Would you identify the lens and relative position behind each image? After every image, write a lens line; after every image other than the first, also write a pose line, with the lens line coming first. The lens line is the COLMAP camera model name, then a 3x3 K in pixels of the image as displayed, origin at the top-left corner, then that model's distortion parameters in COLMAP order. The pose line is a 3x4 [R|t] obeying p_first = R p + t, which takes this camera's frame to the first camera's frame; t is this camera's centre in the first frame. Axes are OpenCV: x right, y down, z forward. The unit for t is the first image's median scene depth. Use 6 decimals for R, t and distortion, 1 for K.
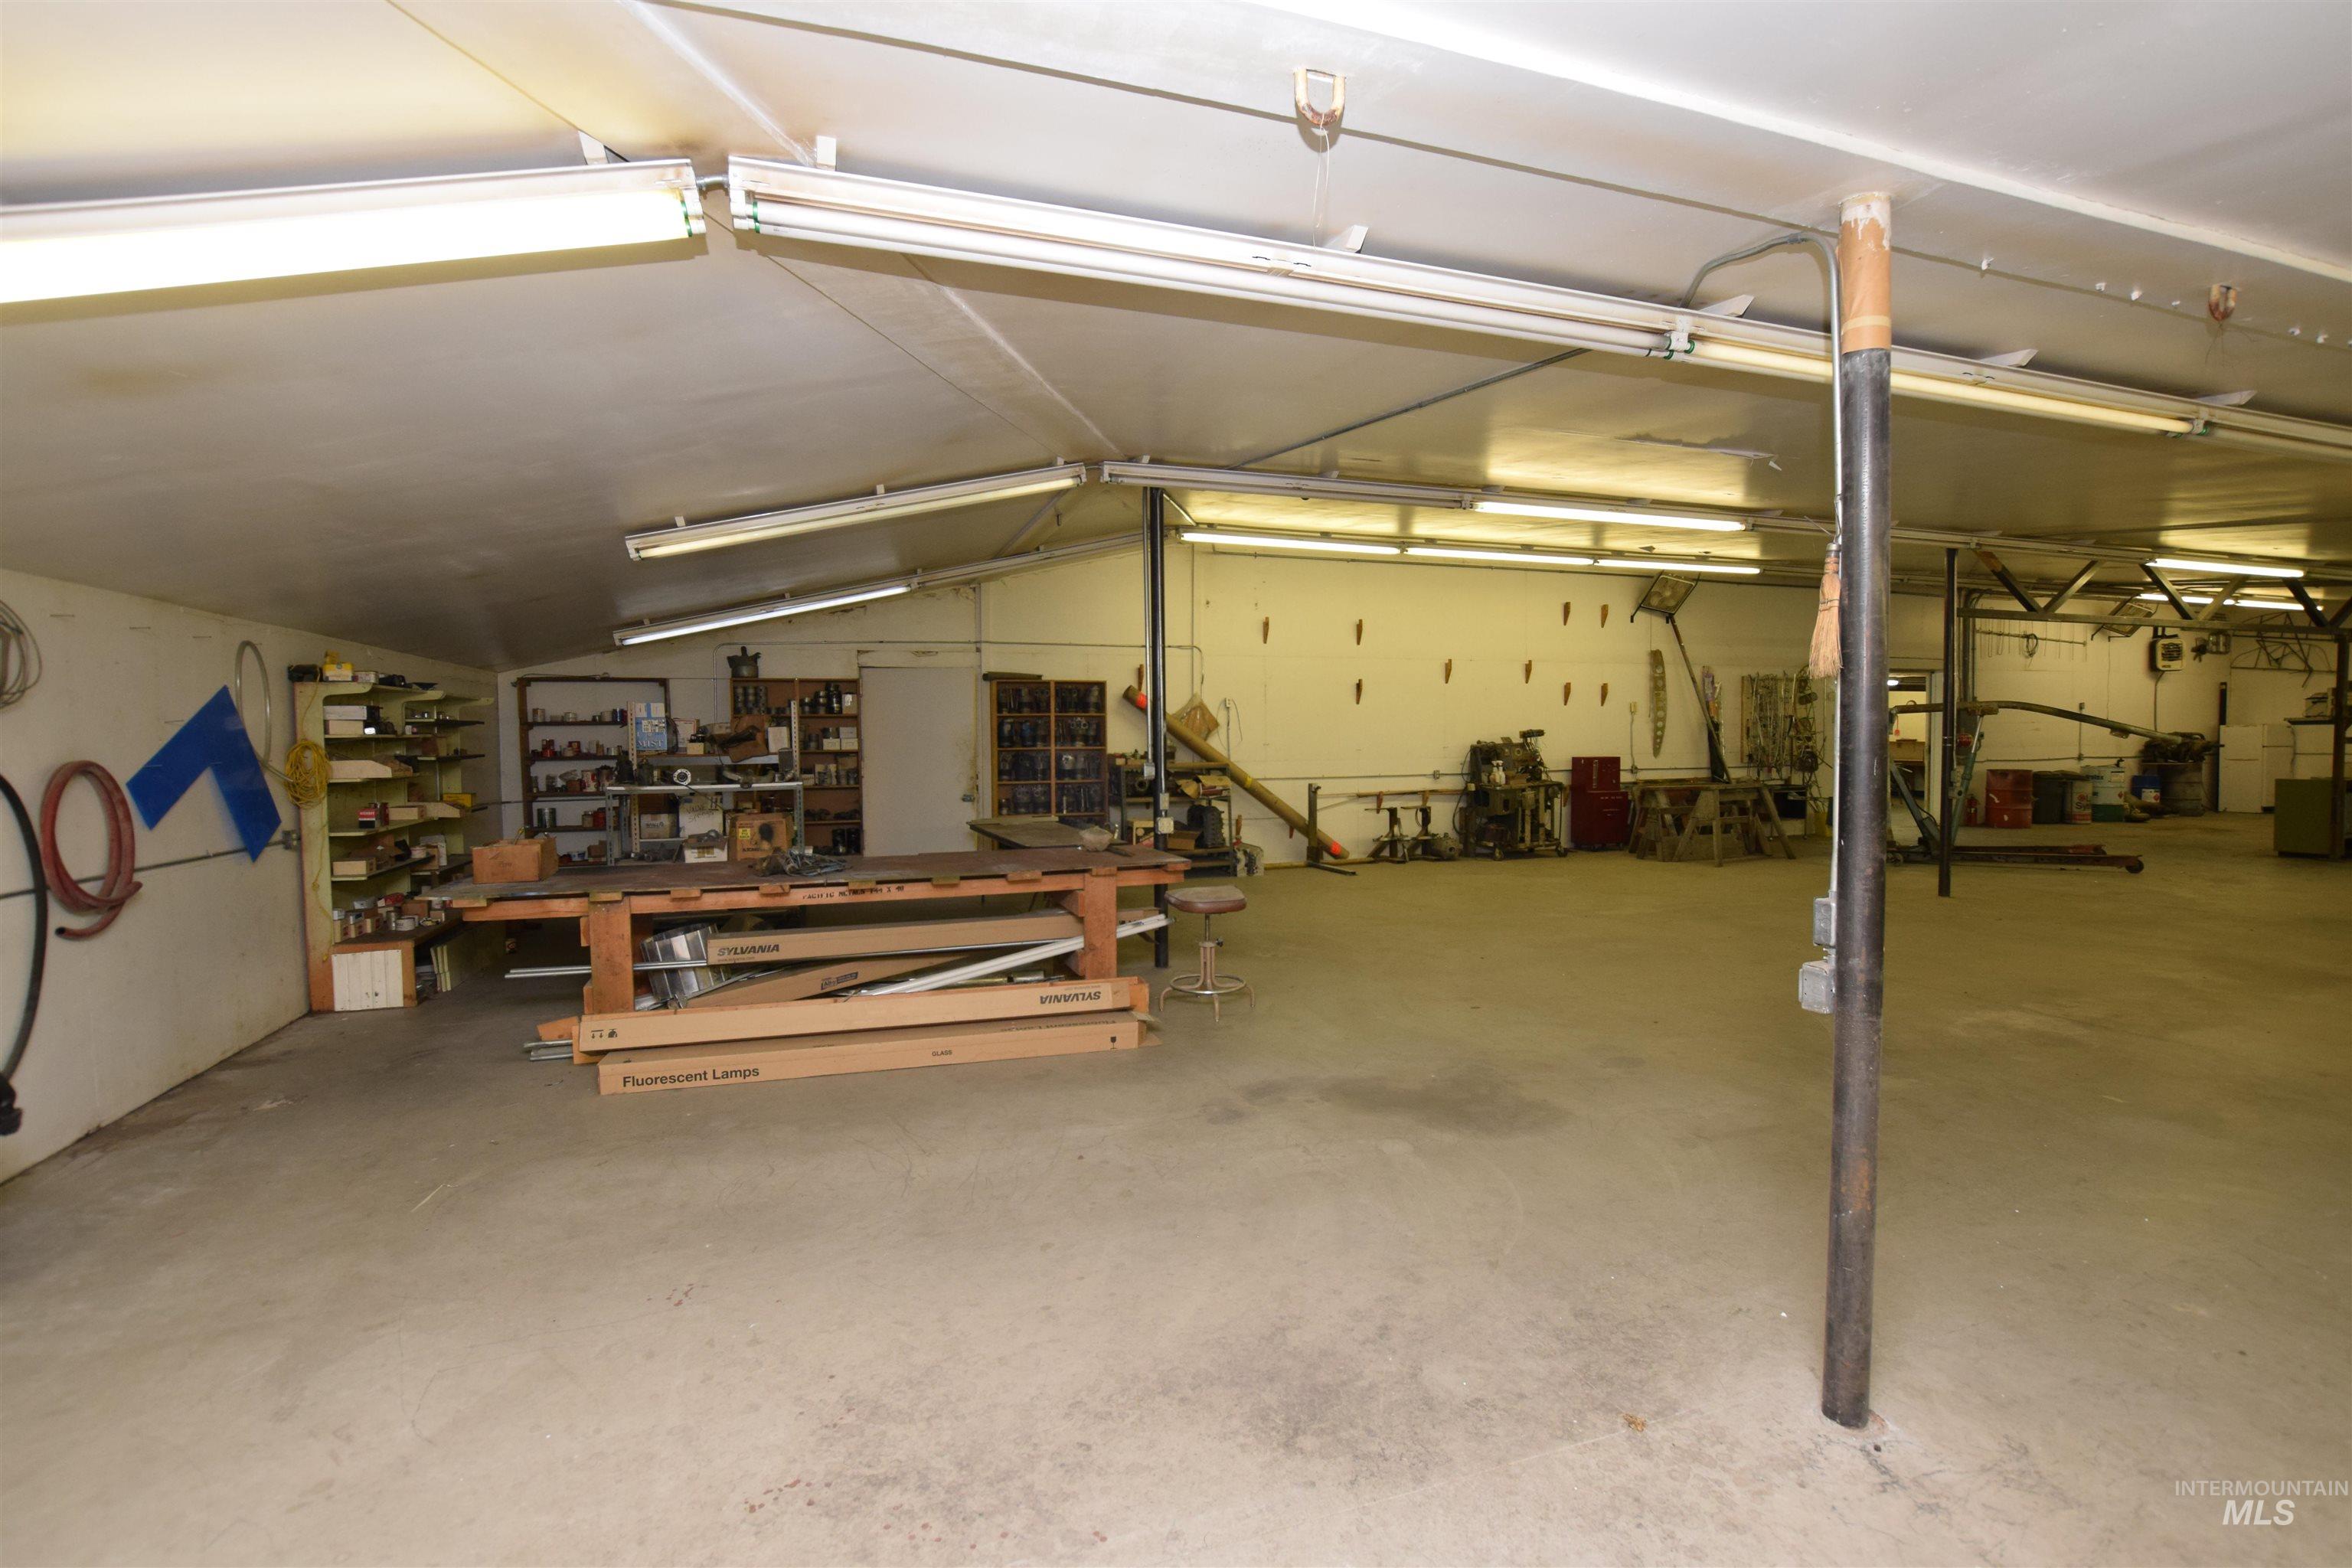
lens RADIAL K [[1038.9, 0, 1176.0], [0, 1038.9, 784.0], [0, 0, 1]] dist [-0.035772, 0.005365]
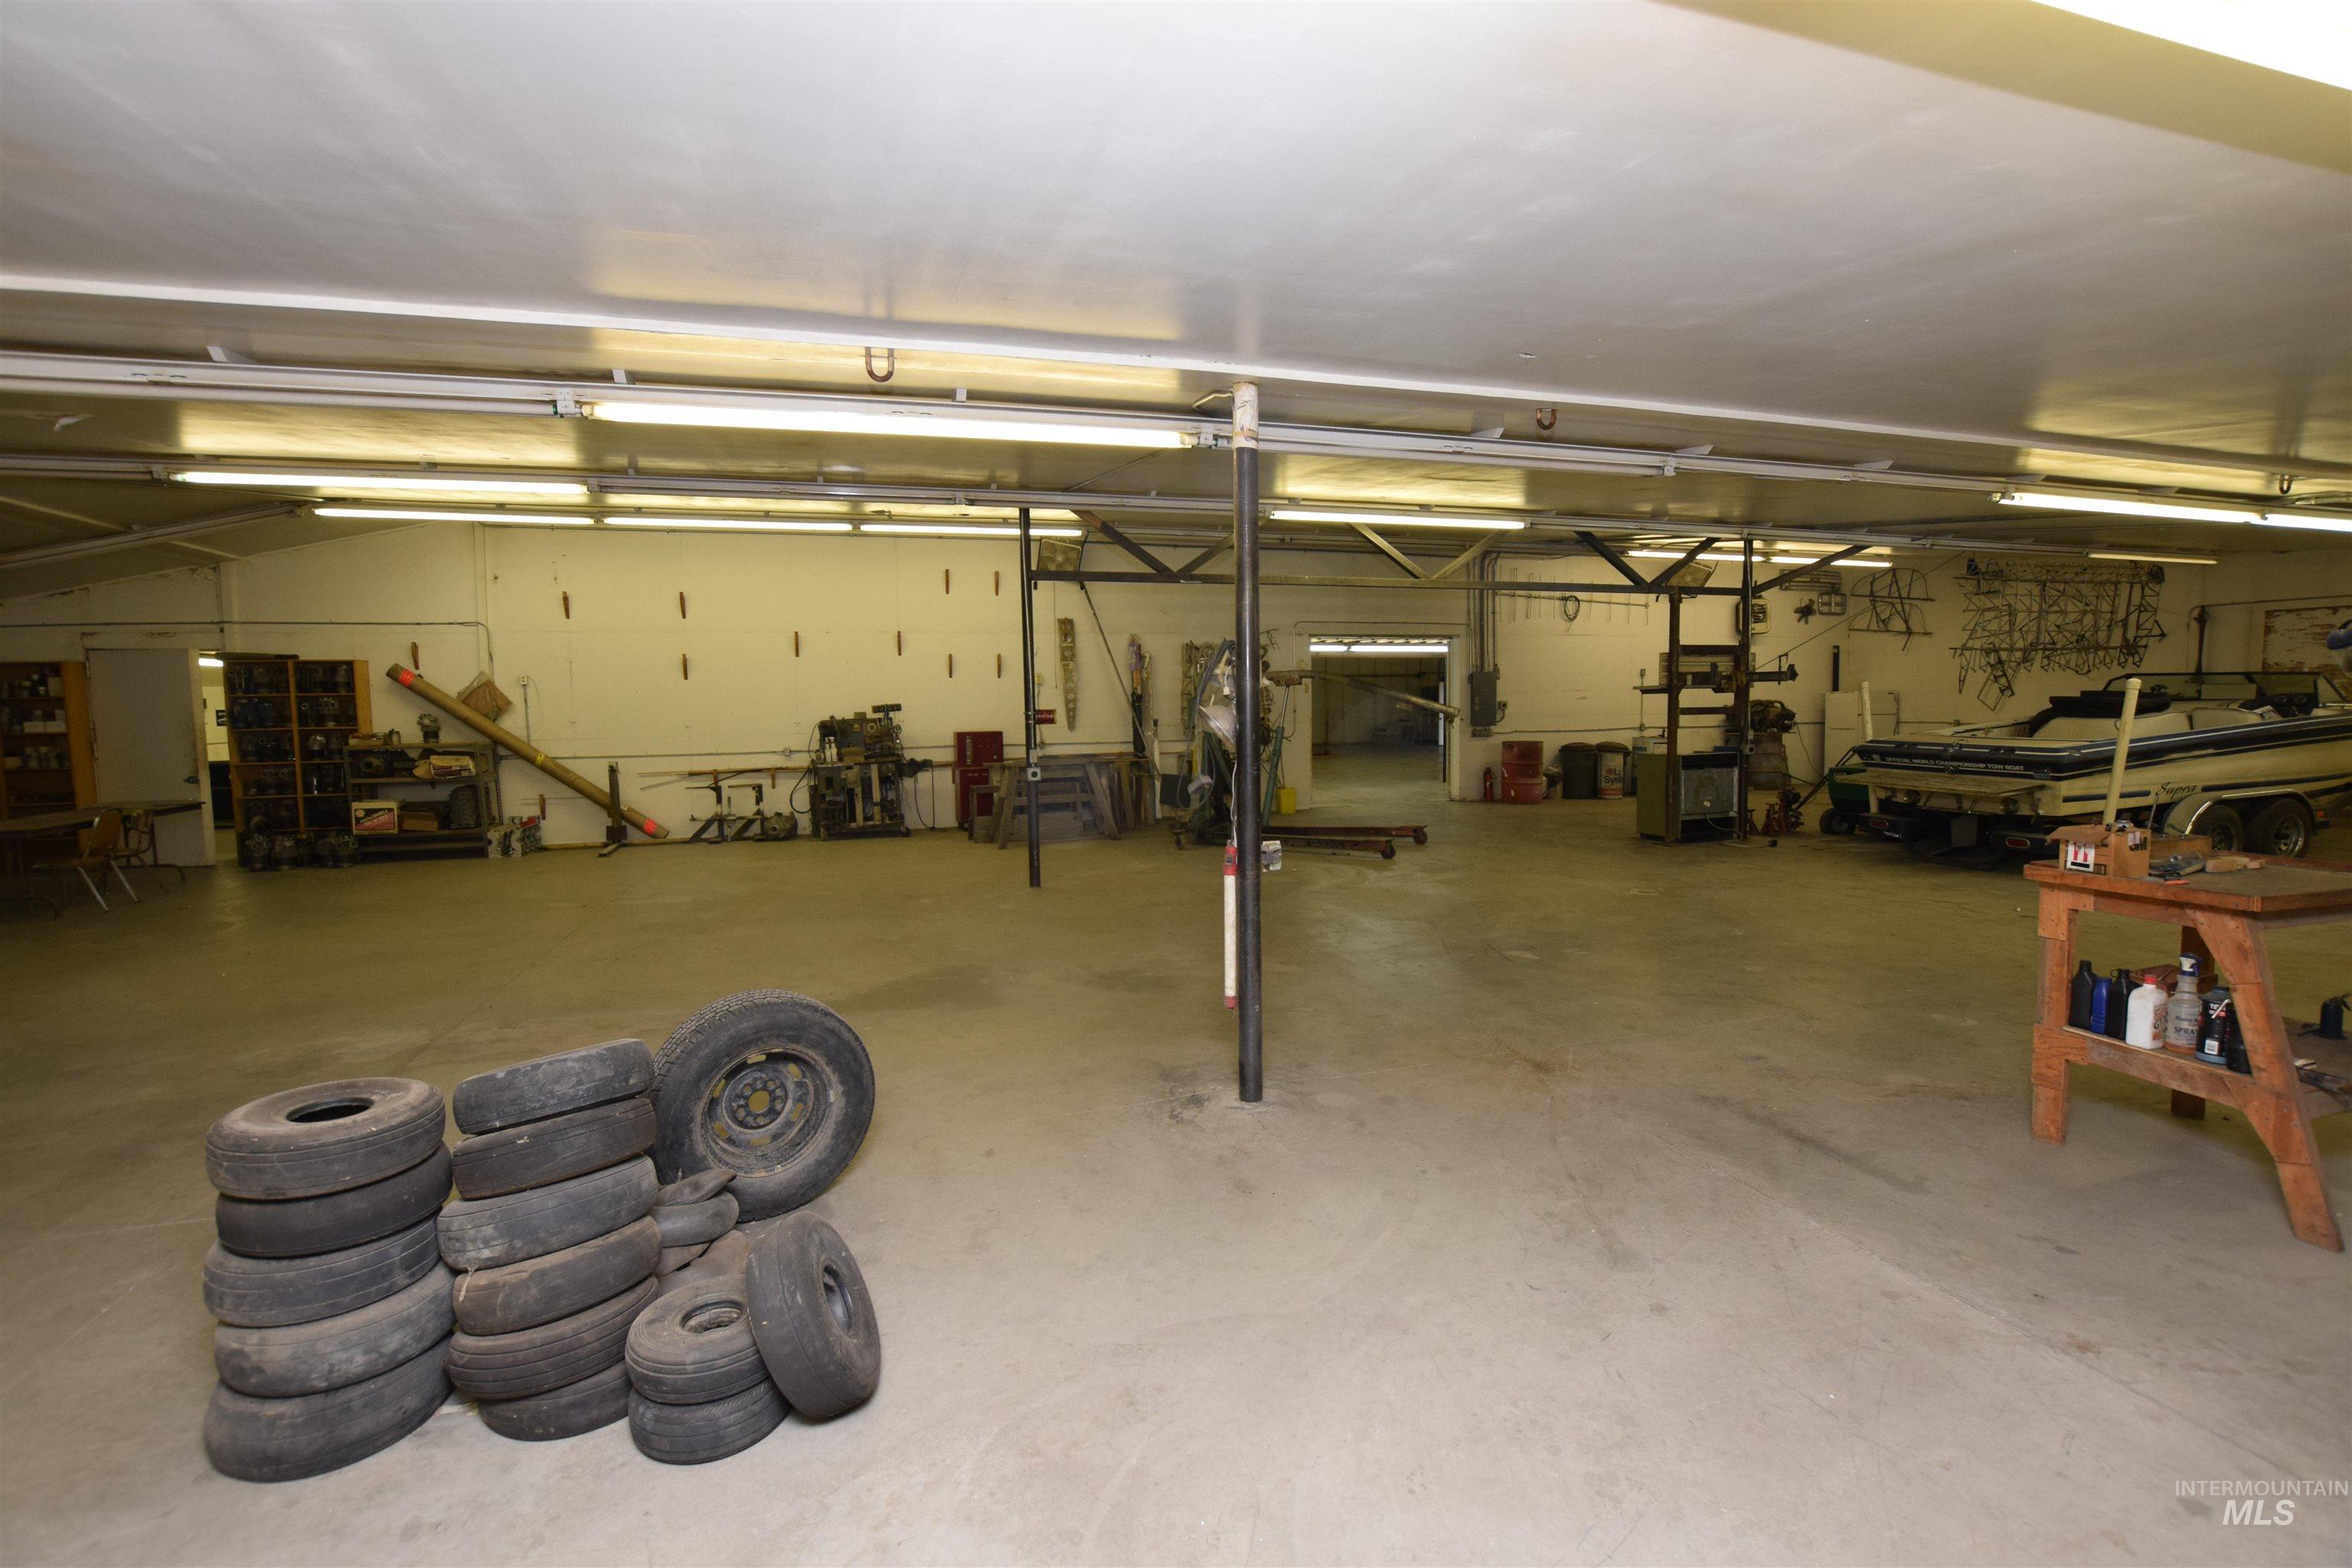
lens RADIAL K [[1038.9, 0, 1176.0], [0, 1038.9, 784.0], [0, 0, 1]] dist [-0.035772, 0.005365]
pose [[0.999583, -0.002975, -0.028736, 0.657483], [0.003882, 0.999495, 0.031554, -0.007826], [0.028628, -0.031652, 0.999089, 0.046830]]
